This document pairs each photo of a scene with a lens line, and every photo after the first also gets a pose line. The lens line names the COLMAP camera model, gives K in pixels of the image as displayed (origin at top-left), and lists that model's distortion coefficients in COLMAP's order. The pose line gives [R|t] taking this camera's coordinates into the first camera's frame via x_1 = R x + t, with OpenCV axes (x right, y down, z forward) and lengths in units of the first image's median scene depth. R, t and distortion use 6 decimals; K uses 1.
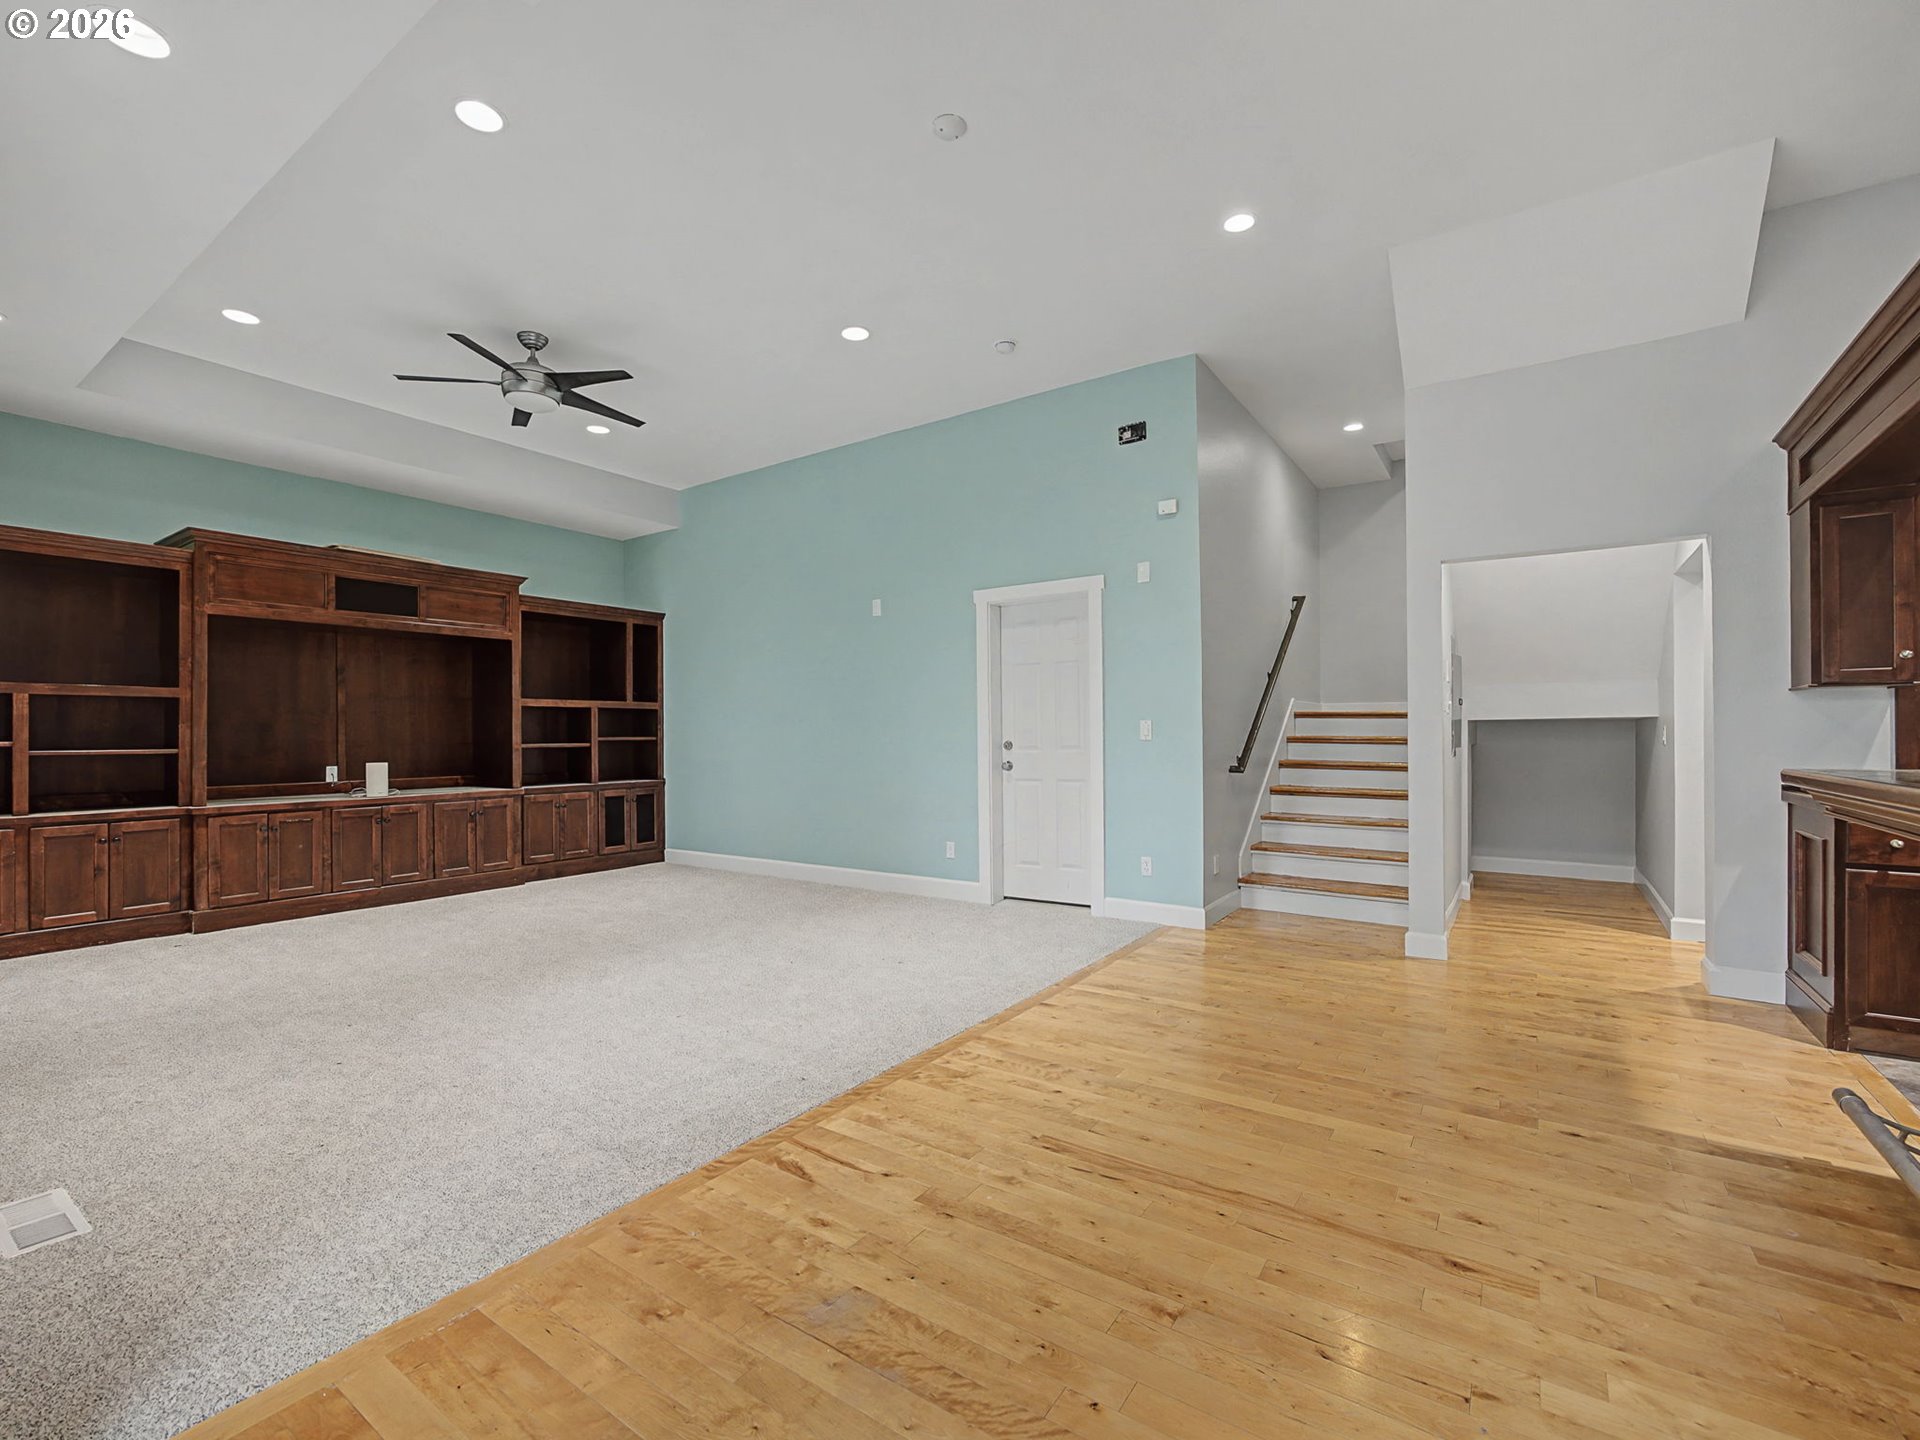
lens RADIAL K [[840.6, 0, 967.2], [0, 840.6, 730.4], [0, 0, 1]] dist [-0.021203, 0.003556]
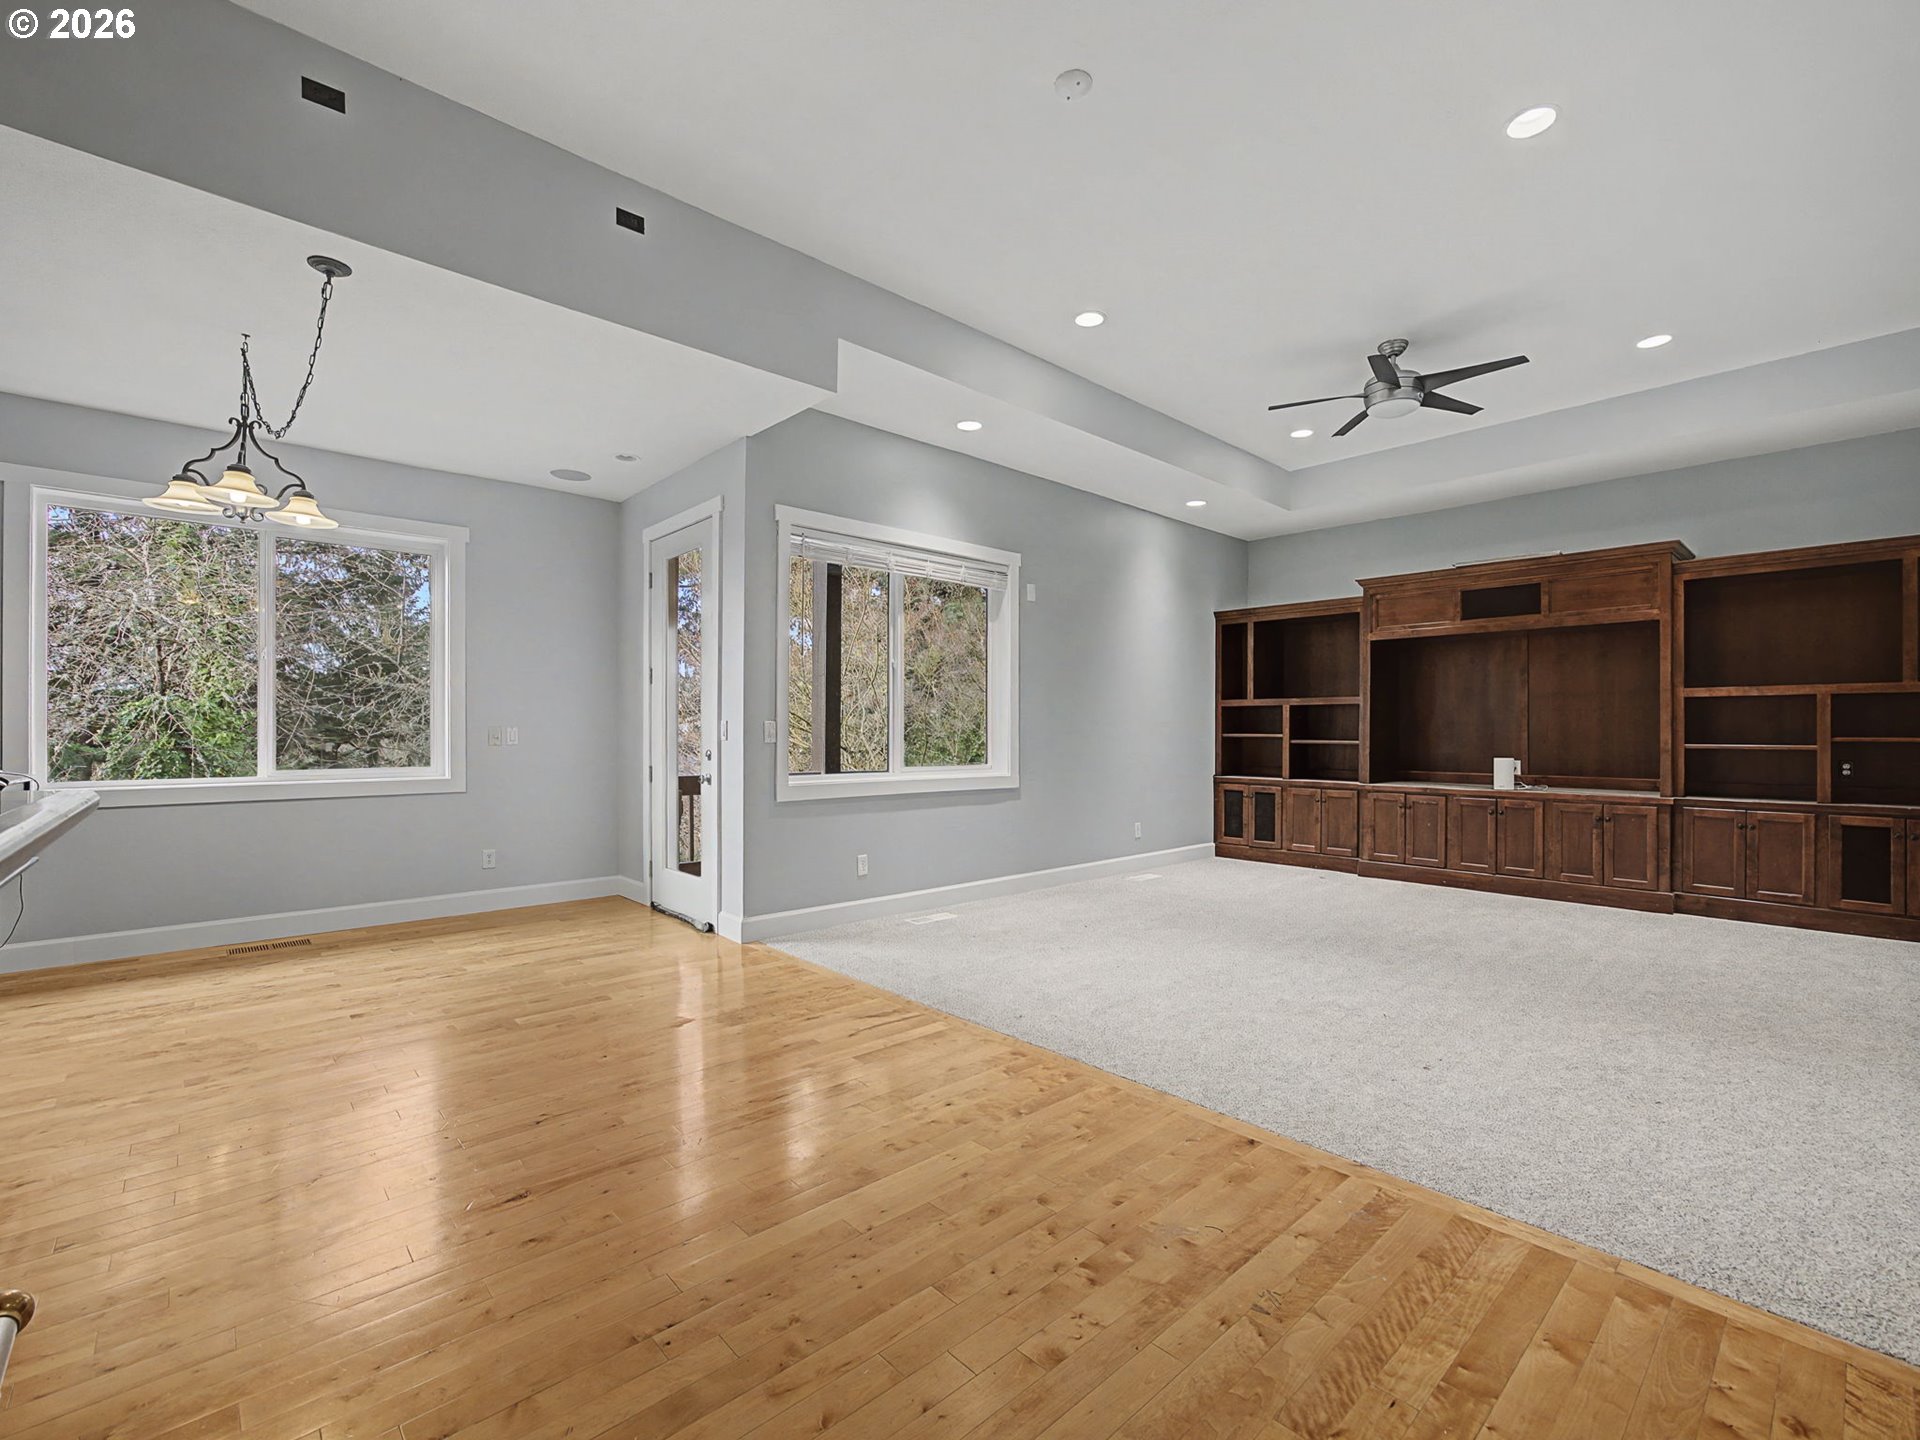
lens RADIAL K [[840.6, 0, 962.7], [0, 840.6, 724.3], [0, 0, 1]] dist [-0.021203, 0.003556]
pose [[-0.216691, -0.005665, -0.976224, 0.478043], [-0.000148, 0.999983, -0.005770, 0.002453], [0.976240, -0.001106, -0.216688, 0.565252]]
